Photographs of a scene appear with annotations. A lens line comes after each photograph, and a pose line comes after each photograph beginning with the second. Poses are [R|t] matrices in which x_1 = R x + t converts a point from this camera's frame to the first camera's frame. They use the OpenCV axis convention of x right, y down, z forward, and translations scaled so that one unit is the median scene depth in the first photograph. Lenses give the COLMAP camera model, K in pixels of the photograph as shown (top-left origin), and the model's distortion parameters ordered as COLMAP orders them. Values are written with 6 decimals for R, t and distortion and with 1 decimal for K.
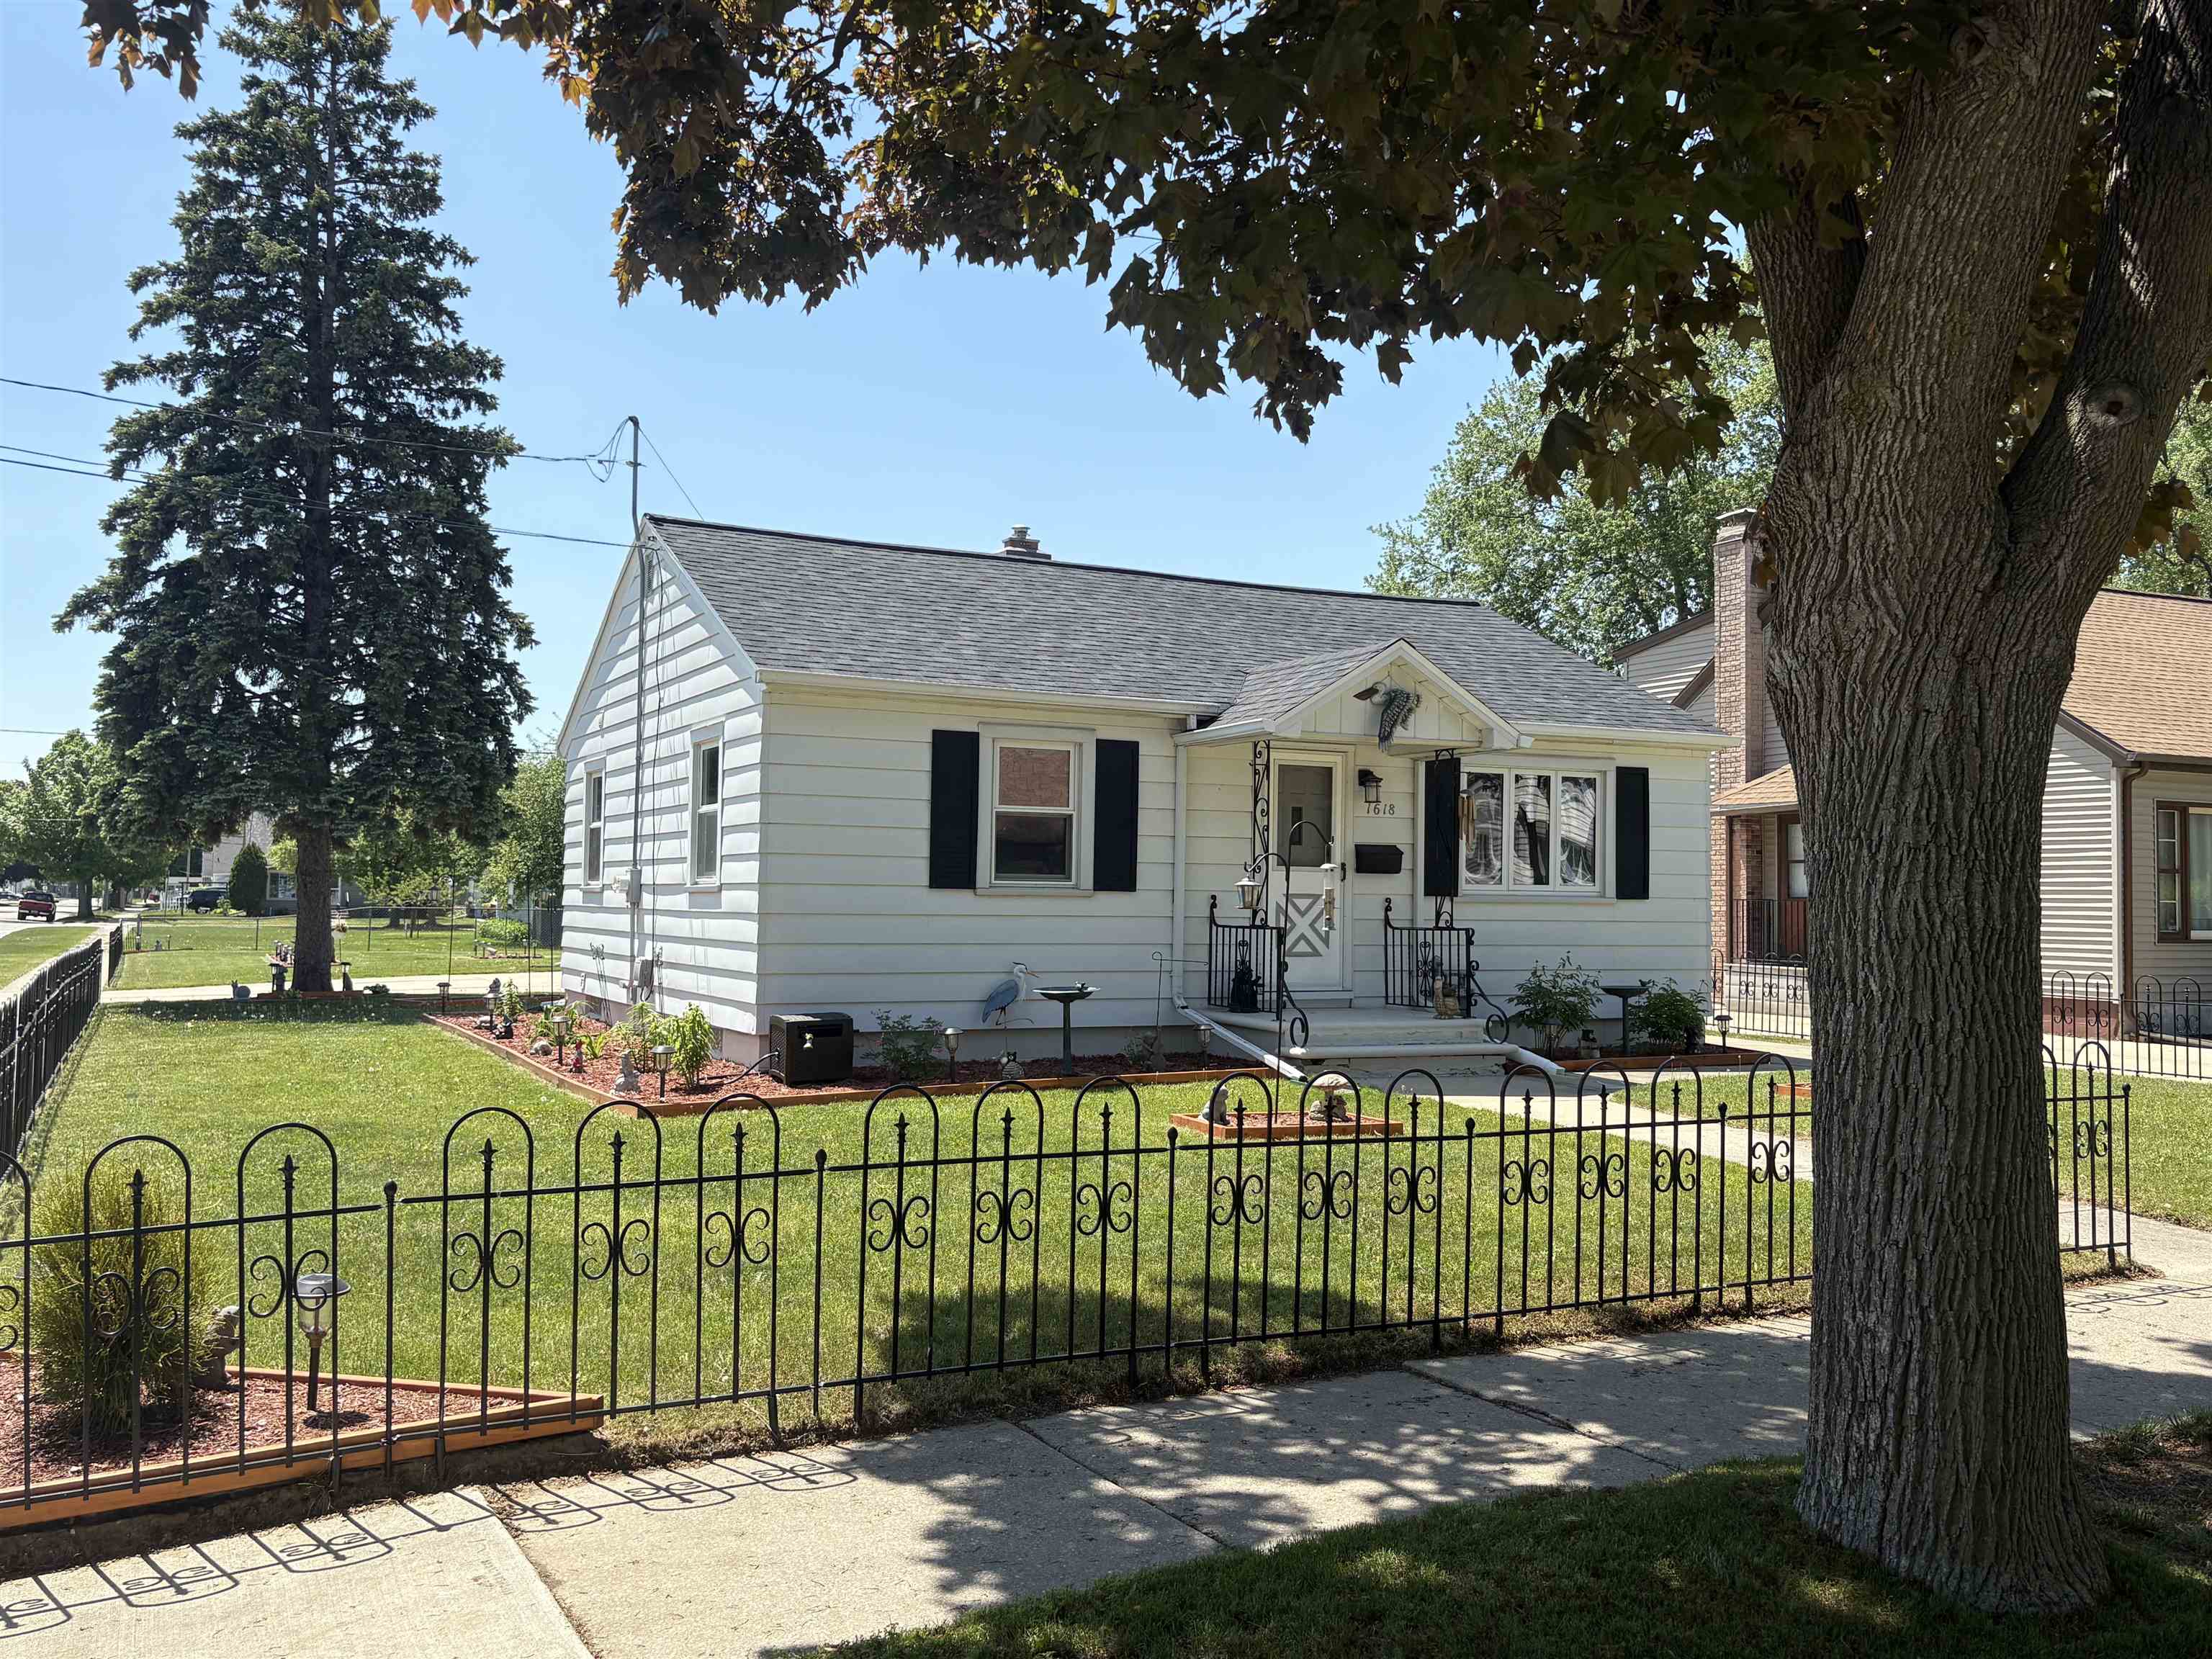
lens RADIAL K [[1795.9, 0, 1092.8], [0, 1795.9, 860.7], [0, 0, 1]] dist [0.096559, 0.001826]
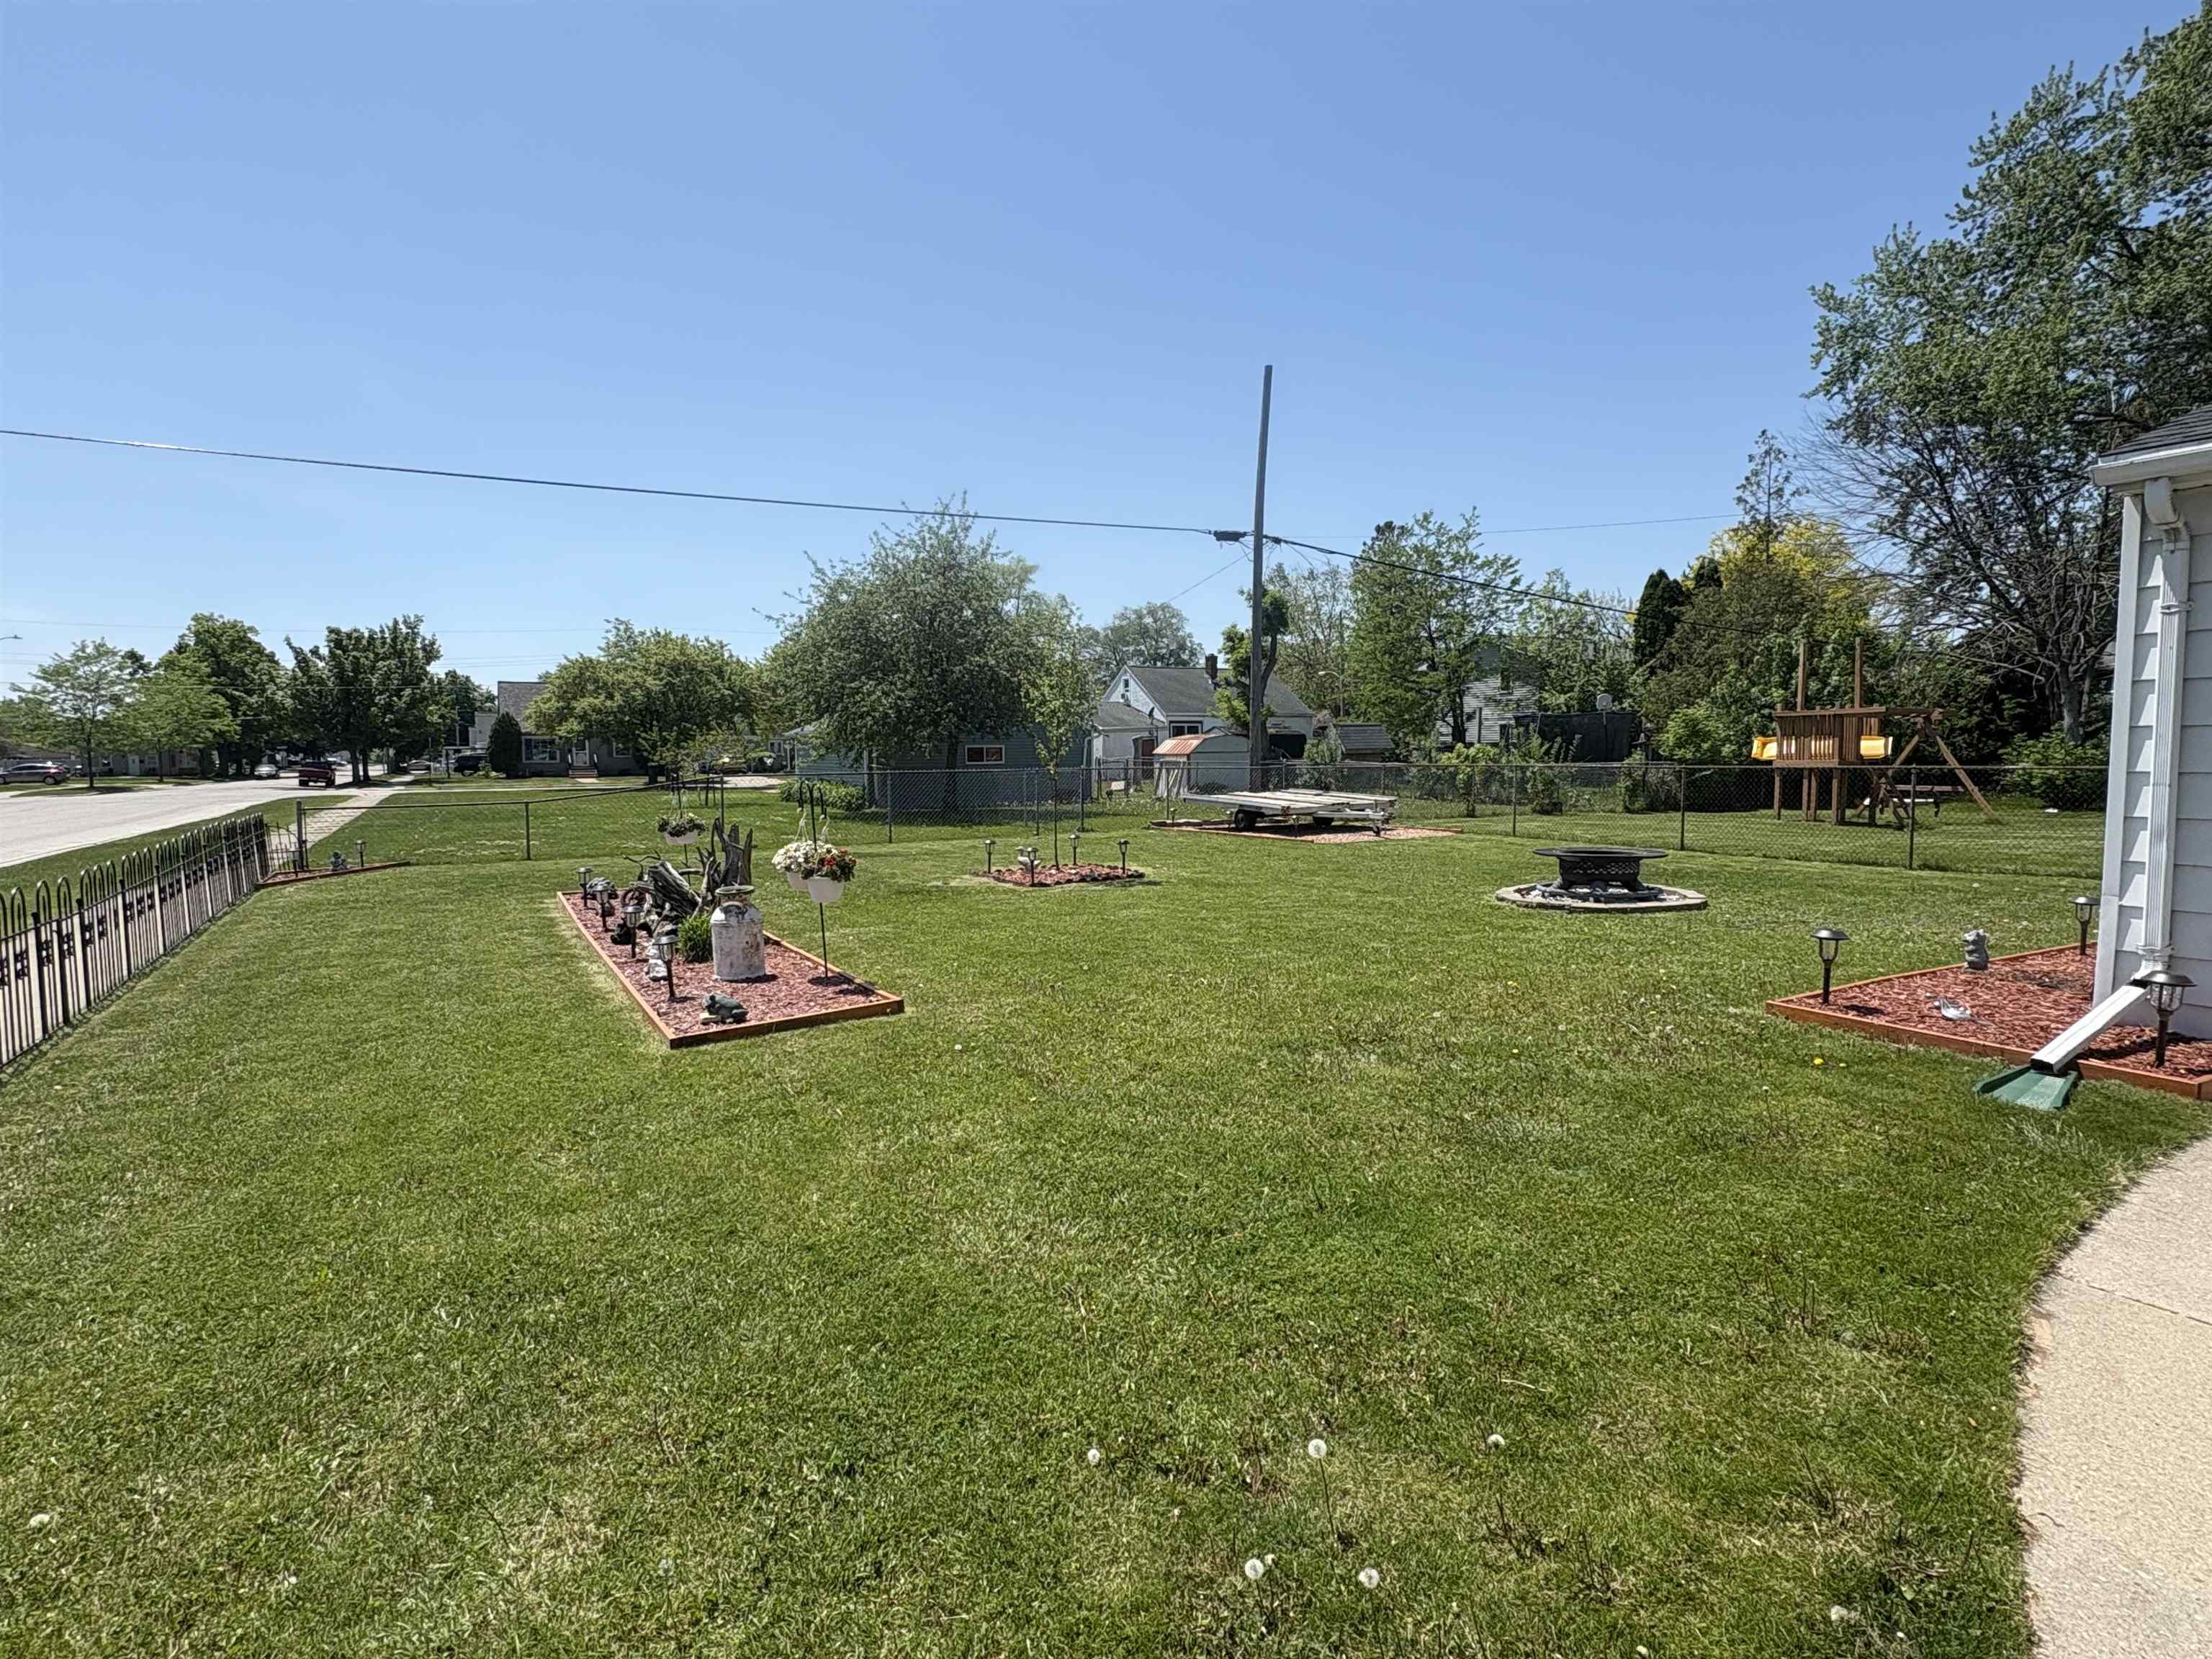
lens RADIAL K [[1154.1, 0, 1187.9], [0, 1154.1, 832.2], [0, 0, 1]] dist [-0.000857, -0.000343]
pose [[0.994556, -0.033395, 0.098706, -0.826403], [0.023810, 0.995025, 0.096737, 0.034981], [-0.101445, -0.093860, 0.990404, 1.793424]]
